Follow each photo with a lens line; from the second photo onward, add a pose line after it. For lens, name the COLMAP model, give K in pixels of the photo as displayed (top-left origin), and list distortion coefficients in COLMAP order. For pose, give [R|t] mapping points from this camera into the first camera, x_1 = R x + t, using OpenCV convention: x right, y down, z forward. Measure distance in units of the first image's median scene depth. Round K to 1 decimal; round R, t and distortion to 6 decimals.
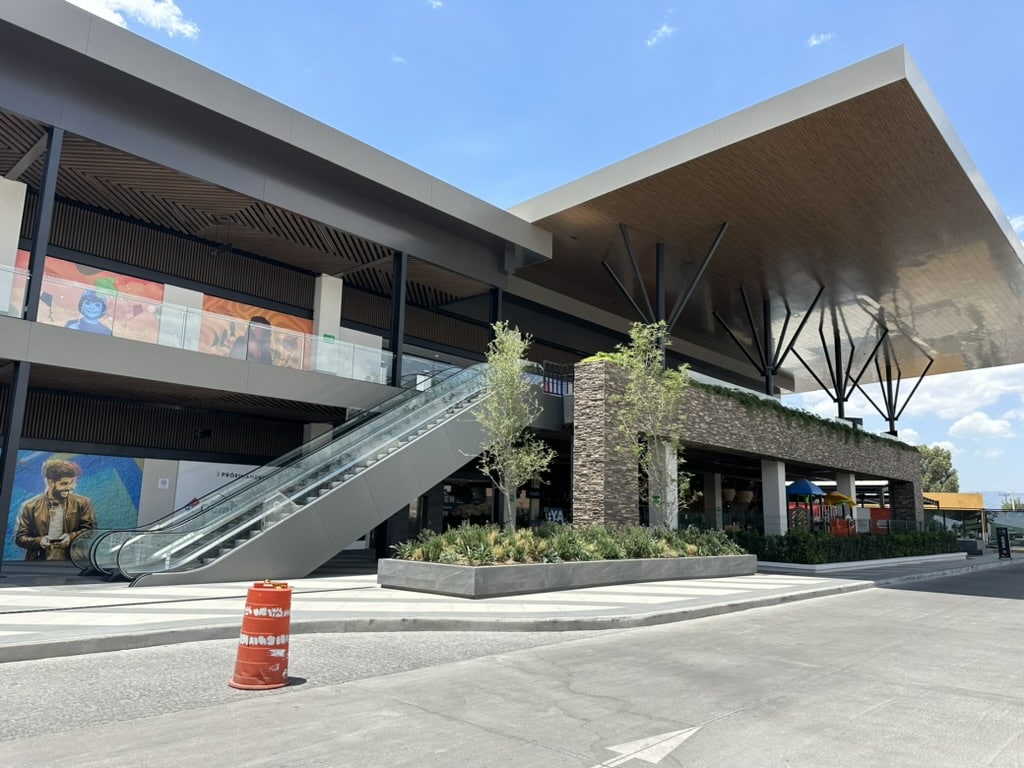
lens RADIAL K [[721.6, 0, 515.1], [0, 721.6, 381.1], [0, 0, 1]] dist [0.066980, -0.081011]
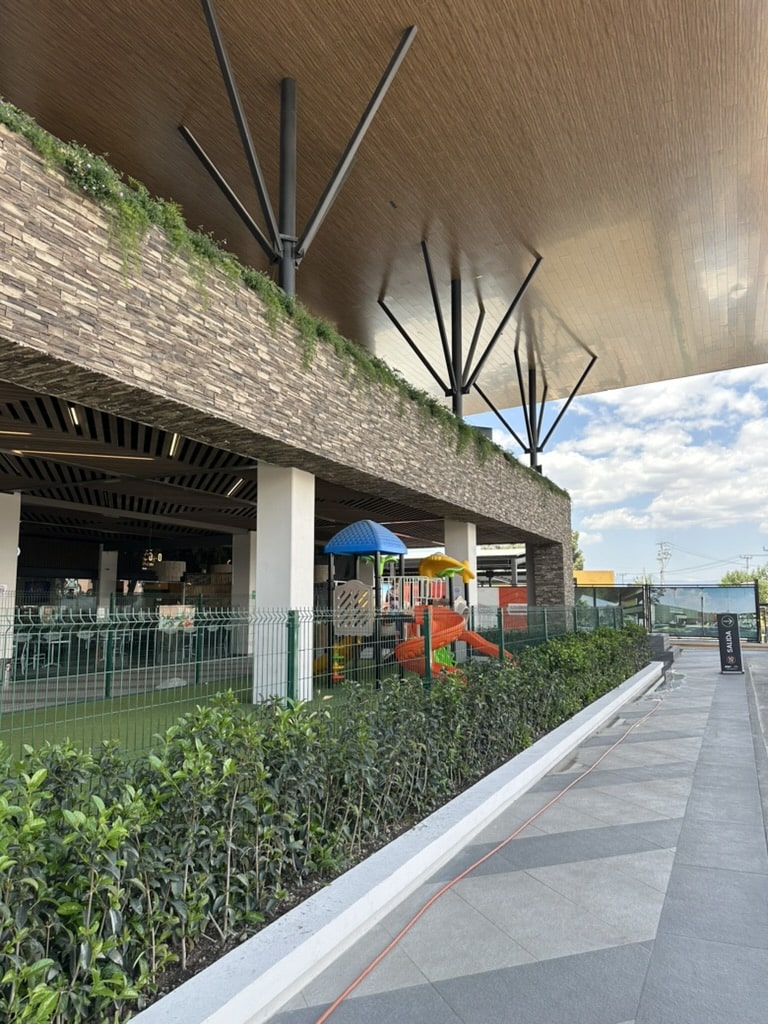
lens RADIAL K [[721.6, 0, 381.2], [0, 721.6, 515.4], [0, 0, 1]] dist [0.066980, -0.081011]
pose [[0.959036, 0.007358, 0.283189, 0.208552], [-0.024076, 0.998163, 0.055601, 0.079723], [-0.282259, -0.060142, 0.957451, 0.429007]]
